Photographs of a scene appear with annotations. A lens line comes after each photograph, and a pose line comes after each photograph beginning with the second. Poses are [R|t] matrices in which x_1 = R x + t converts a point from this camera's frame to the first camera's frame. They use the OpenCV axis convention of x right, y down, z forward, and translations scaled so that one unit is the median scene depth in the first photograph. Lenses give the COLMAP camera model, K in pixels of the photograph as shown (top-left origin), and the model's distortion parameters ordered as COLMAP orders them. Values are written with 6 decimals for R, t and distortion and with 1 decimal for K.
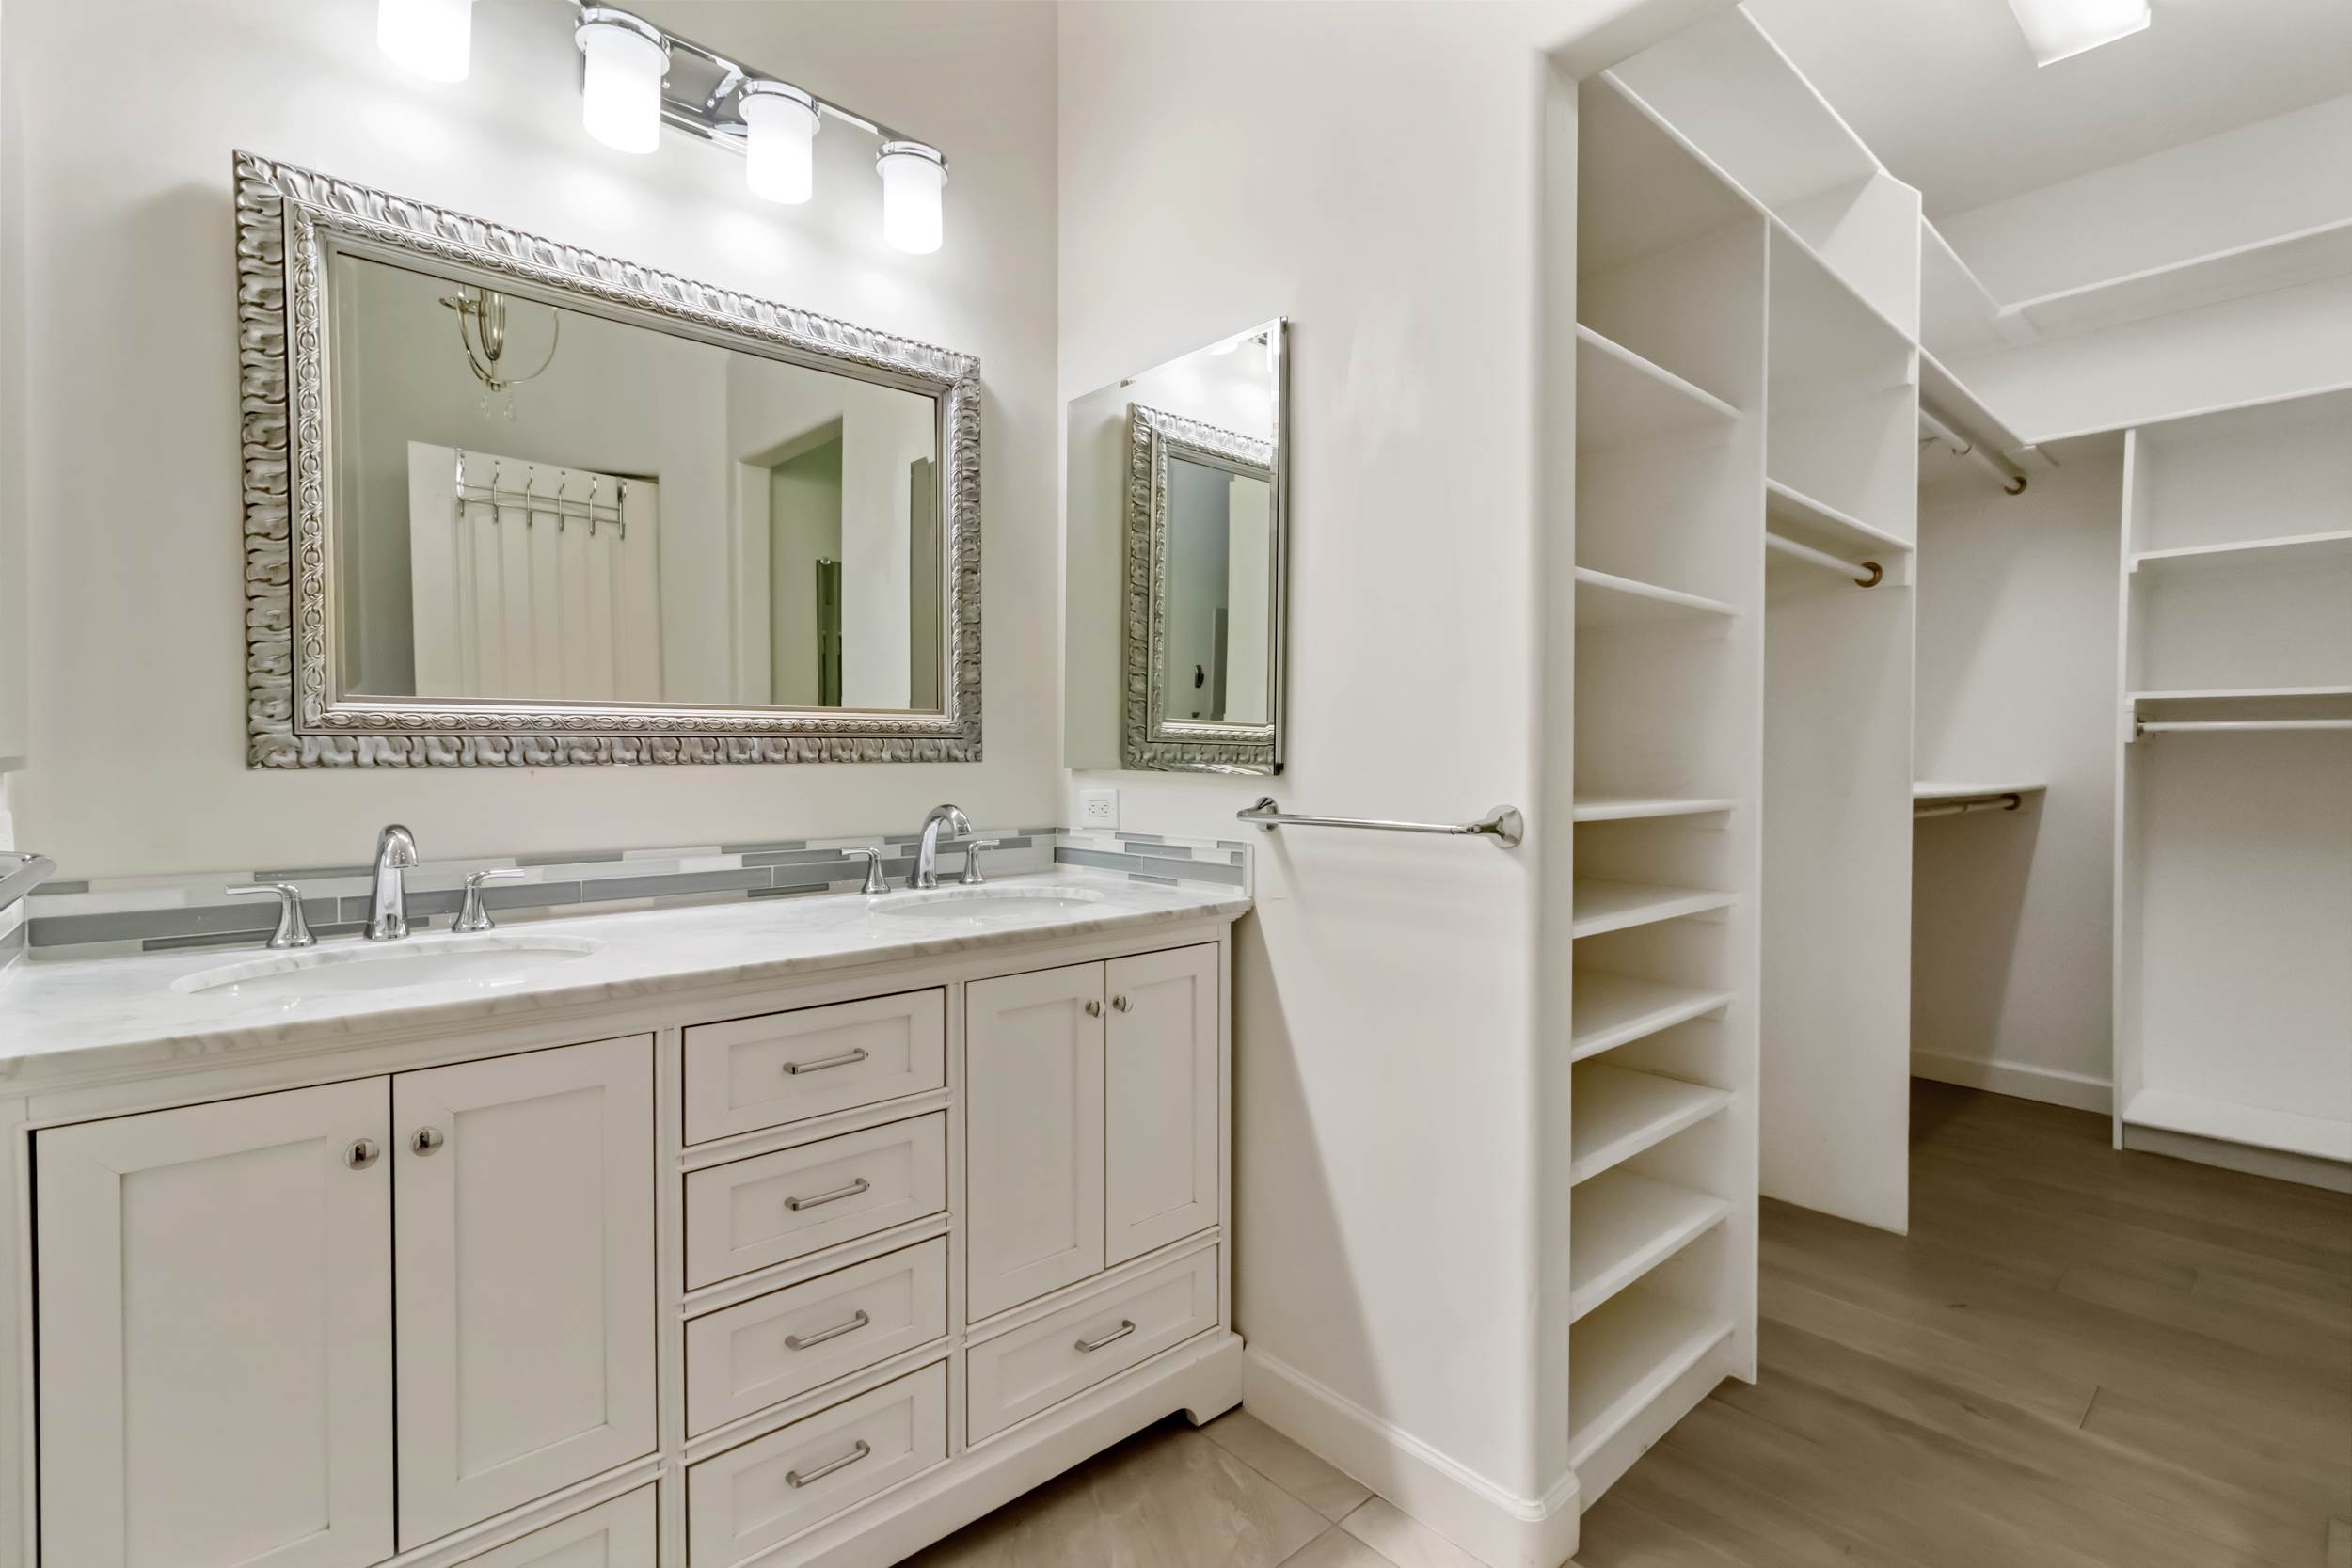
lens RADIAL K [[1087.3, 0, 1180.5], [0, 1087.3, 772.6], [0, 0, 1]] dist [0.002634, -0.000478]
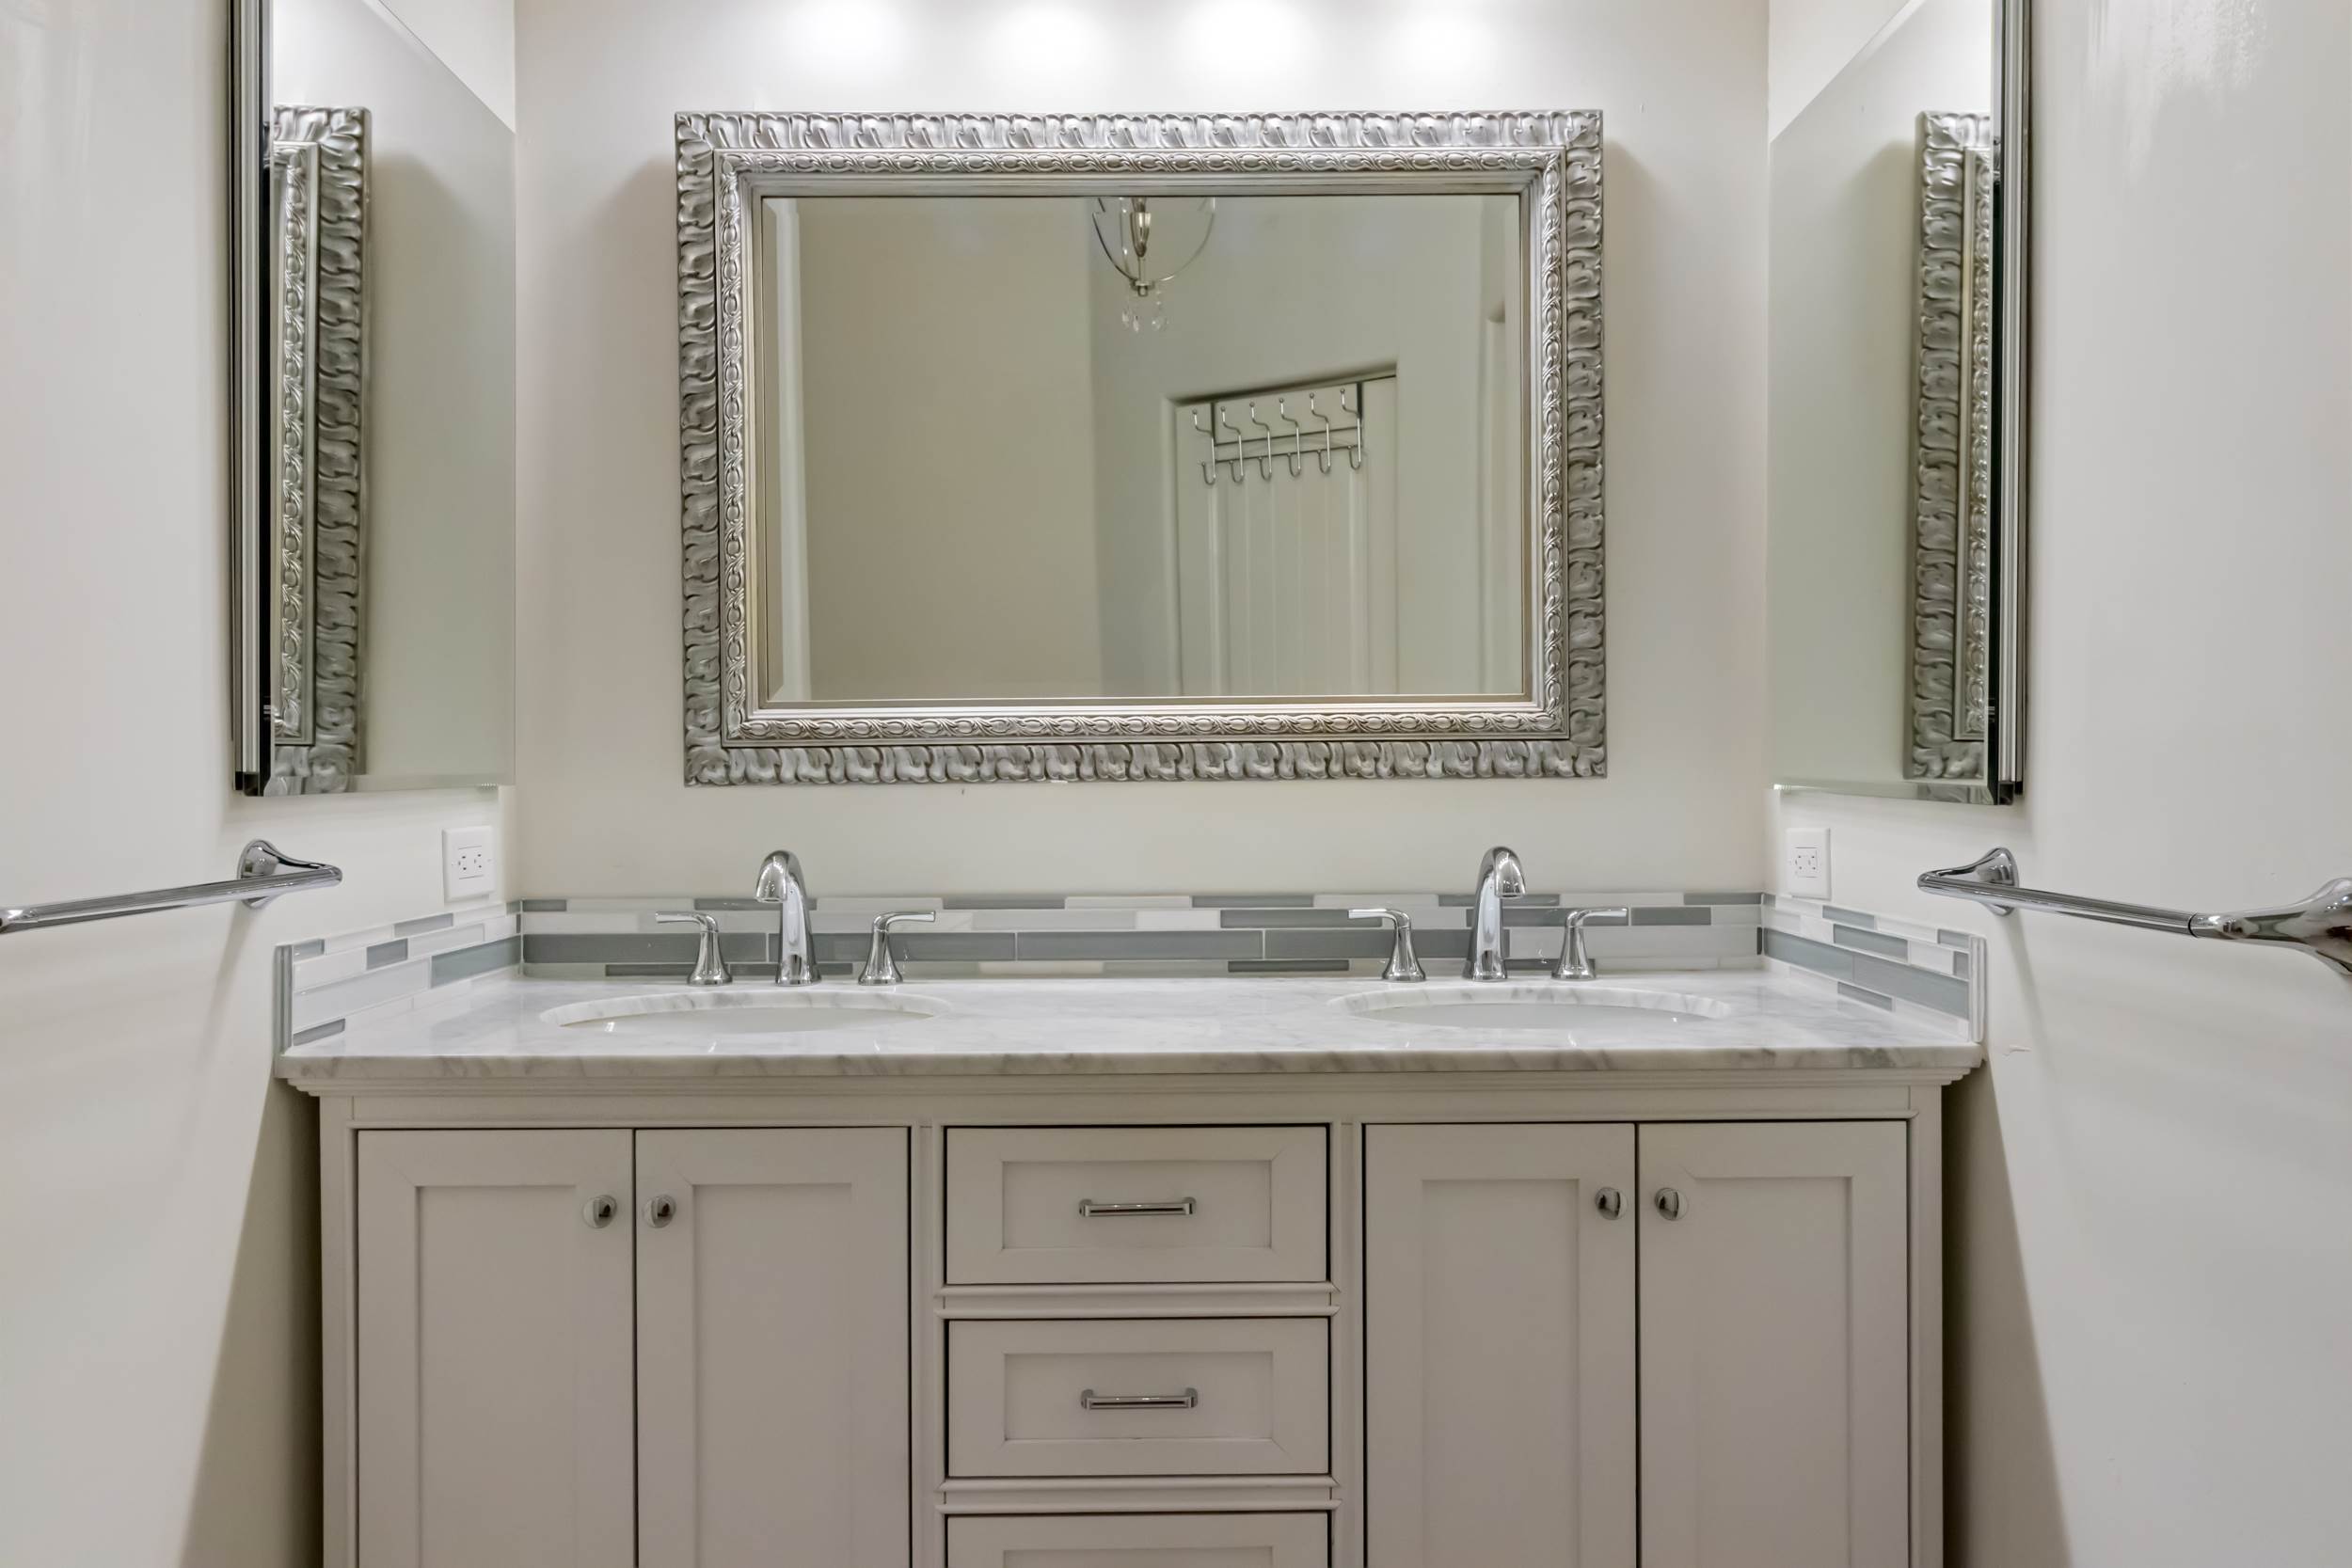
lens RADIAL K [[1783.4, 0, 1167.6], [0, 1783.4, 778.3], [0, 0, 1]] dist [-0.002803, 0.004230]
pose [[0.746900, 0.000635, -0.664936, 0.365700], [-0.006812, 0.999954, -0.006697, -0.001681], [0.664901, 0.009531, 0.746871, 0.127976]]
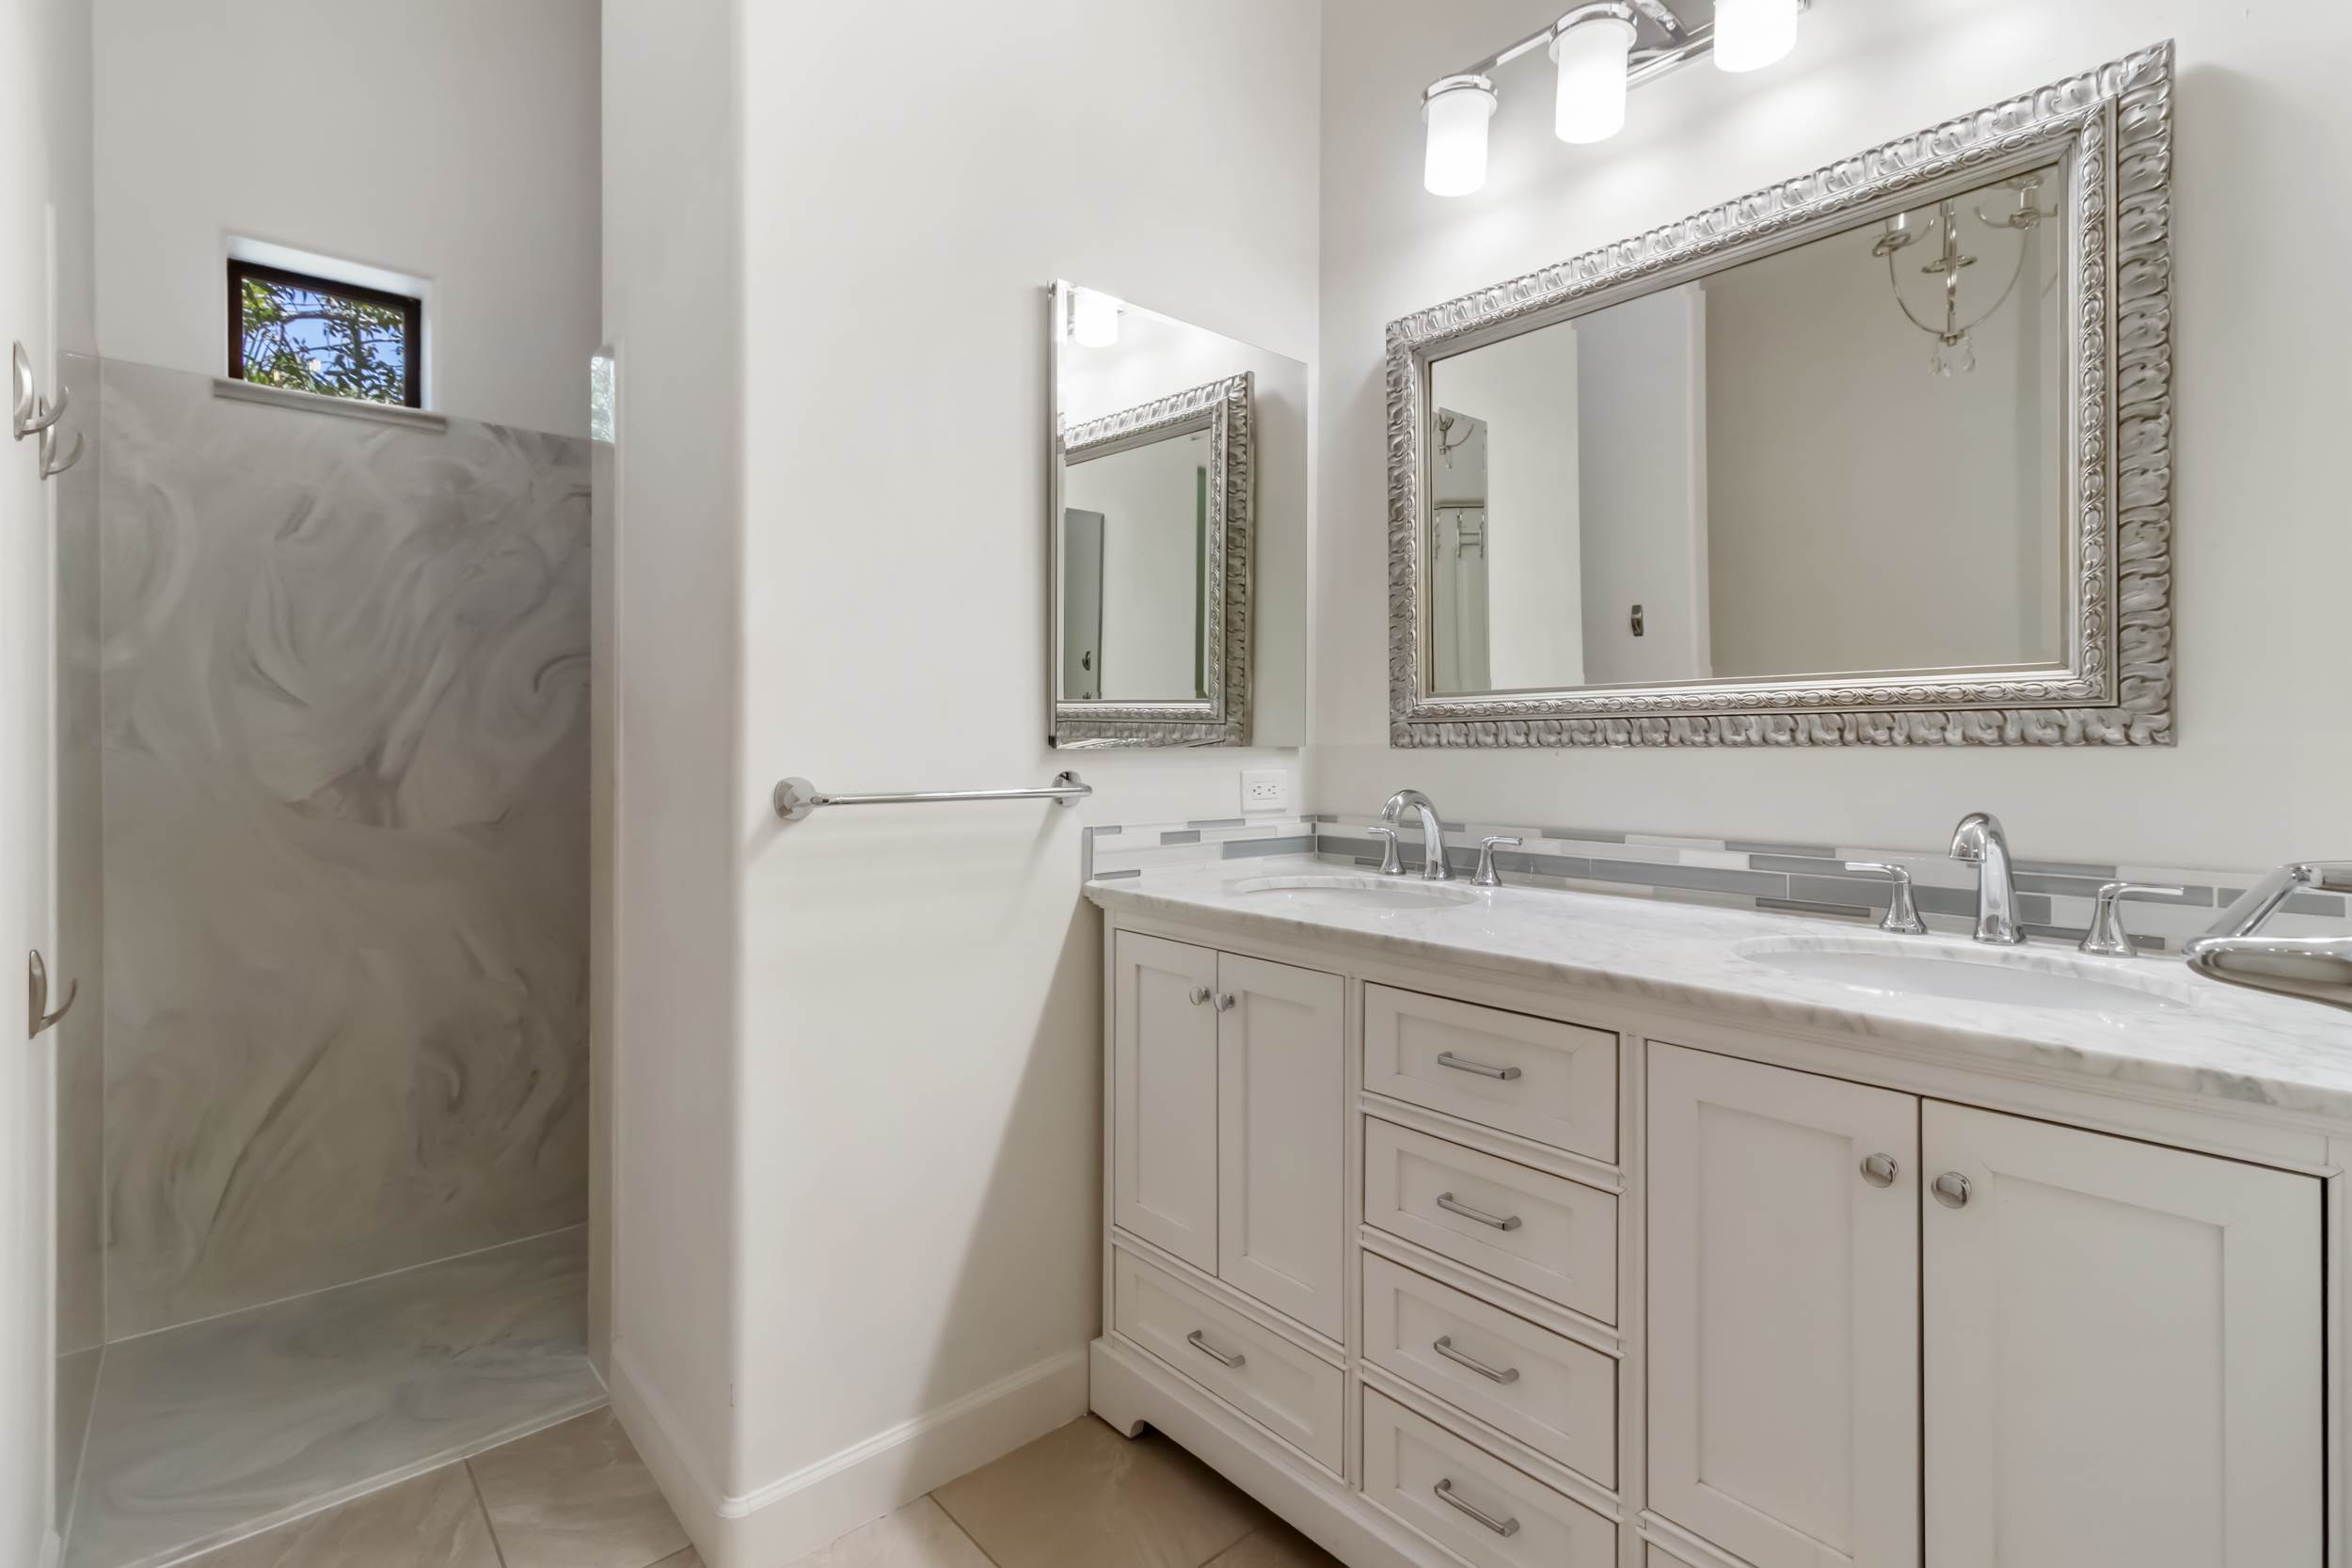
lens RADIAL K [[1087.3, 0, 1172.7], [0, 1087.3, 745.4], [0, 0, 1]] dist [0.002634, -0.000478]
pose [[-0.013810, 0.000536, -0.999904, 0.489645], [-0.018424, 0.999830, 0.000790, -0.001735], [0.999735, 0.018433, -0.013797, 0.610663]]
